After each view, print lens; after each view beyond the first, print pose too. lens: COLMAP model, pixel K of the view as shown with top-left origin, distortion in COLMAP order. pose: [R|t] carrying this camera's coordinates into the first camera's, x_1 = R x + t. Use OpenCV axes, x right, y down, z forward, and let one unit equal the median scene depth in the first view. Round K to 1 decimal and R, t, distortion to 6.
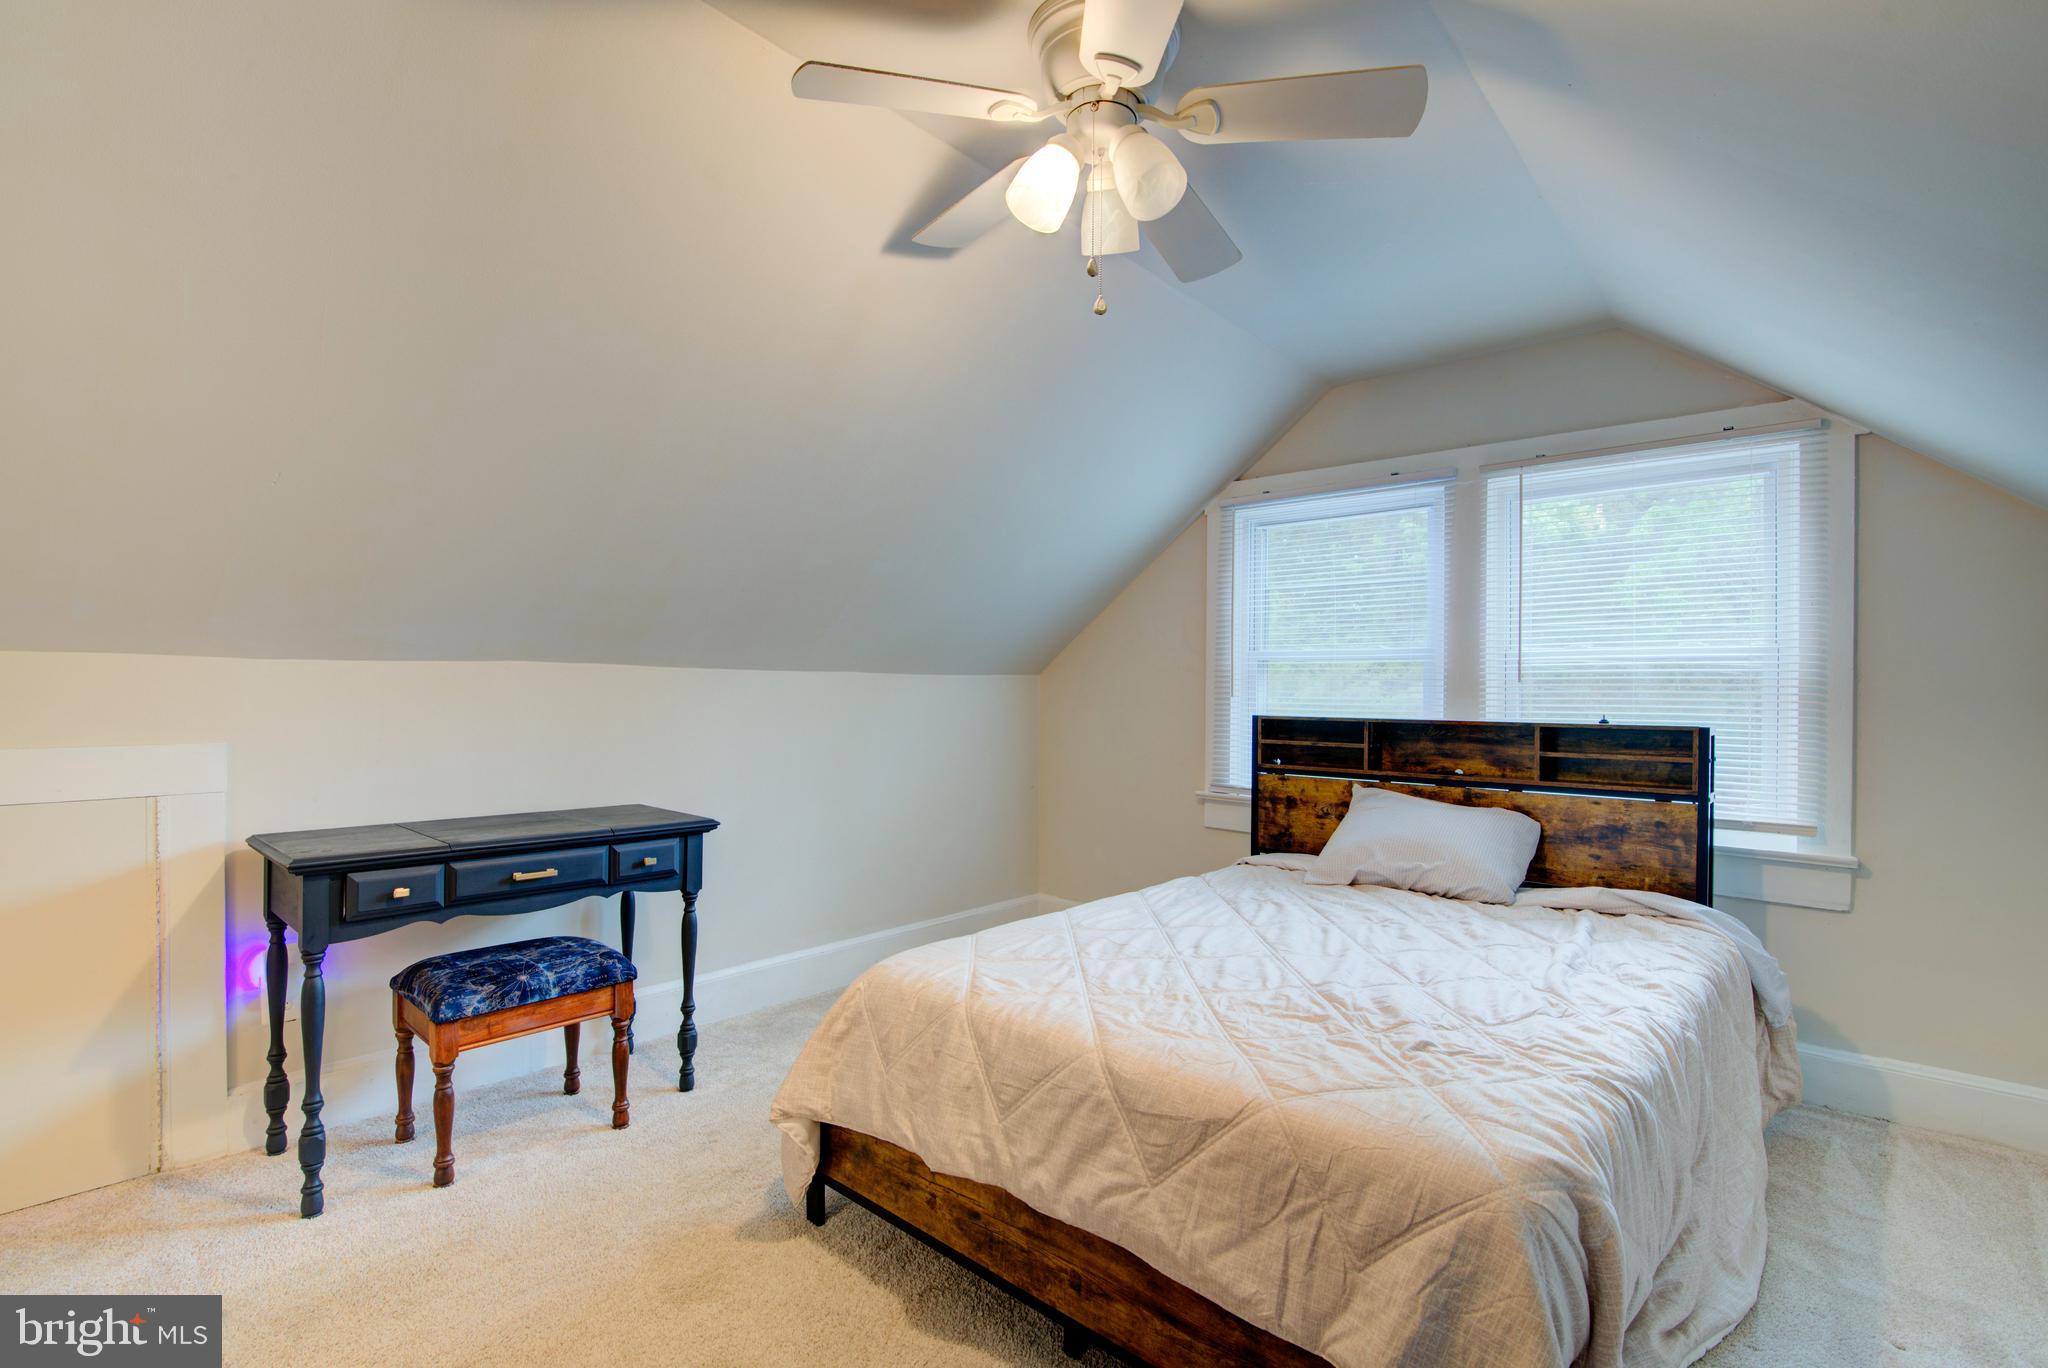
lens RADIAL K [[933.6, 0, 1024.8], [0, 933.6, 693.1], [0, 0, 1]] dist [-0.019145, 0.001063]
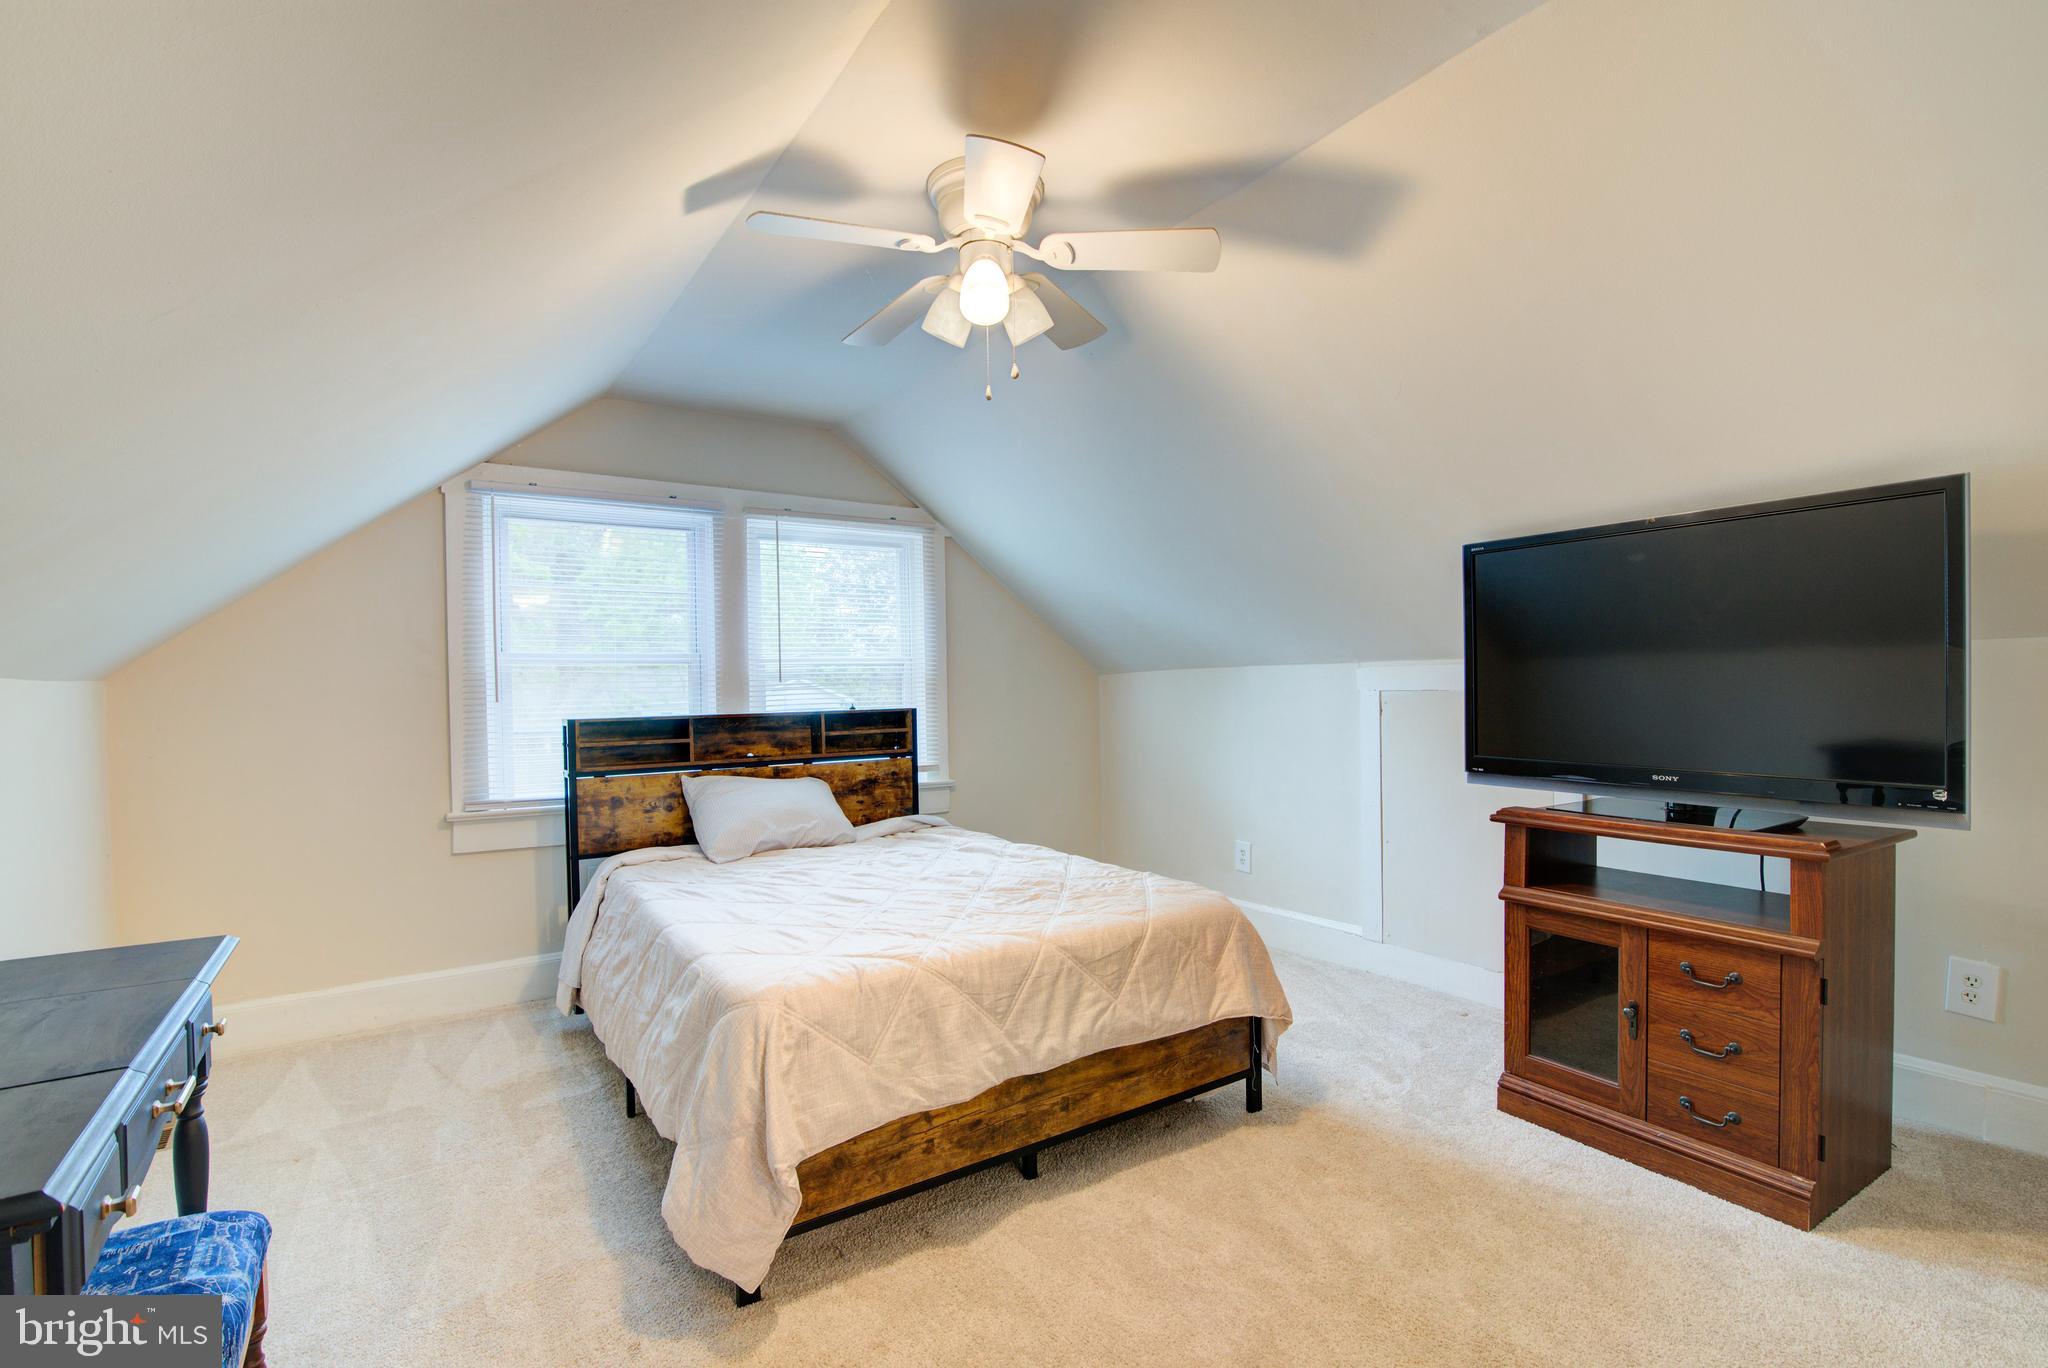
lens RADIAL K [[948.0, 0, 1026.9], [0, 948.0, 693.7], [0, 0, 1]] dist [-0.023836, 0.002482]
pose [[0.245377, -0.019169, 0.969238, -0.791397], [0.025760, 0.999580, 0.013247, -0.004654], [-0.969085, 0.021717, 0.245768, 0.409532]]
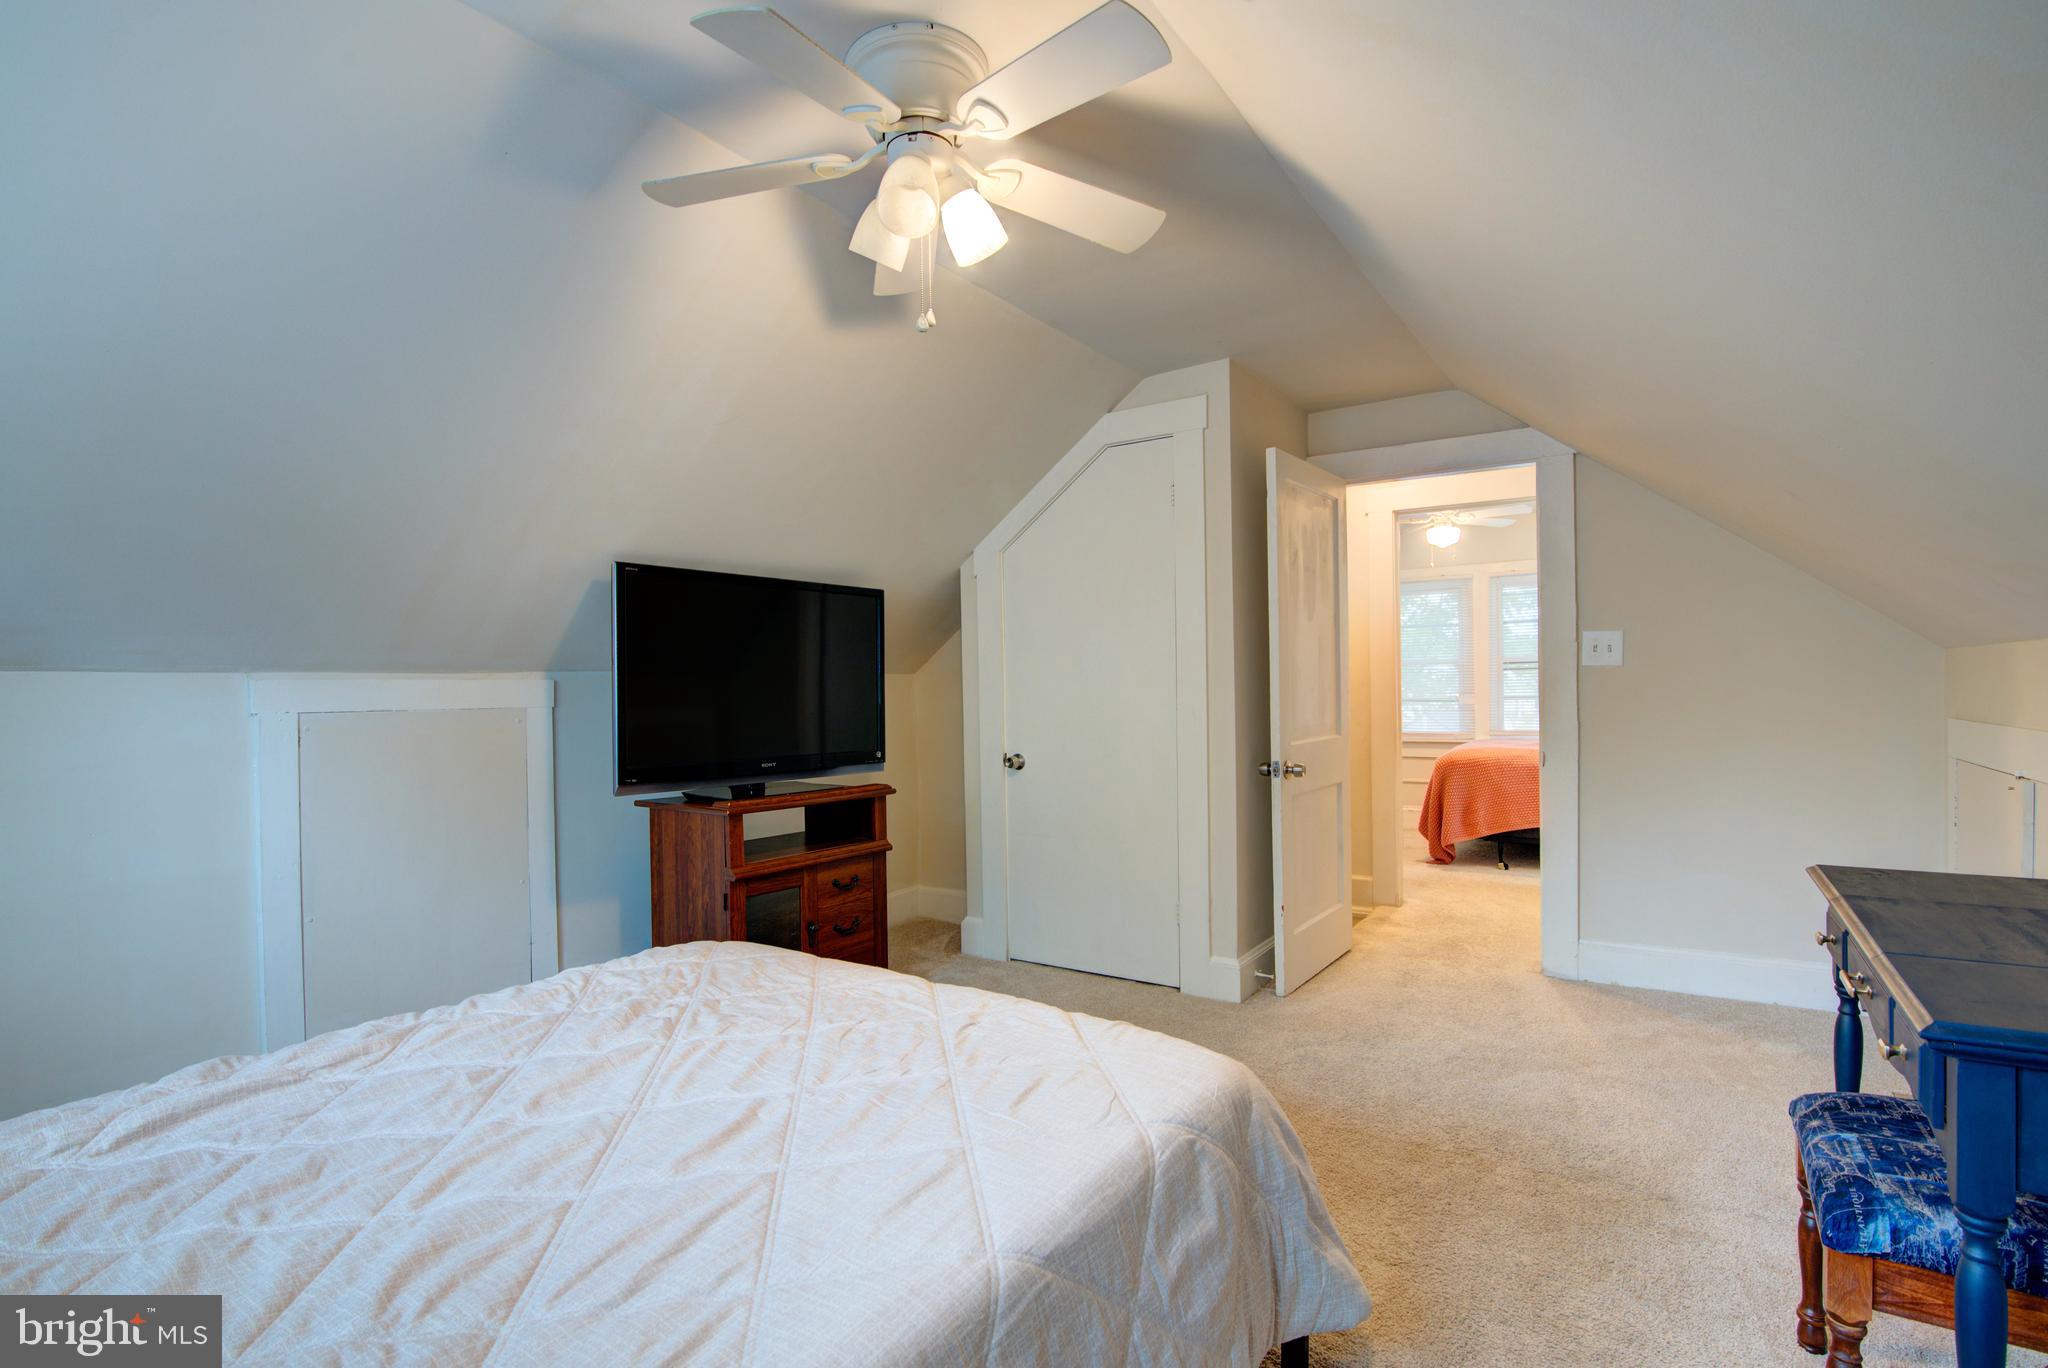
lens RADIAL K [[948.0, 0, 1026.9], [0, 948.0, 693.7], [0, 0, 1]] dist [-0.023836, 0.002482]
pose [[-0.990536, 0.006789, -0.137087, 0.077248], [0.005947, 0.999961, 0.006556, 0.000441], [0.137126, 0.005678, -0.990537, 1.371482]]
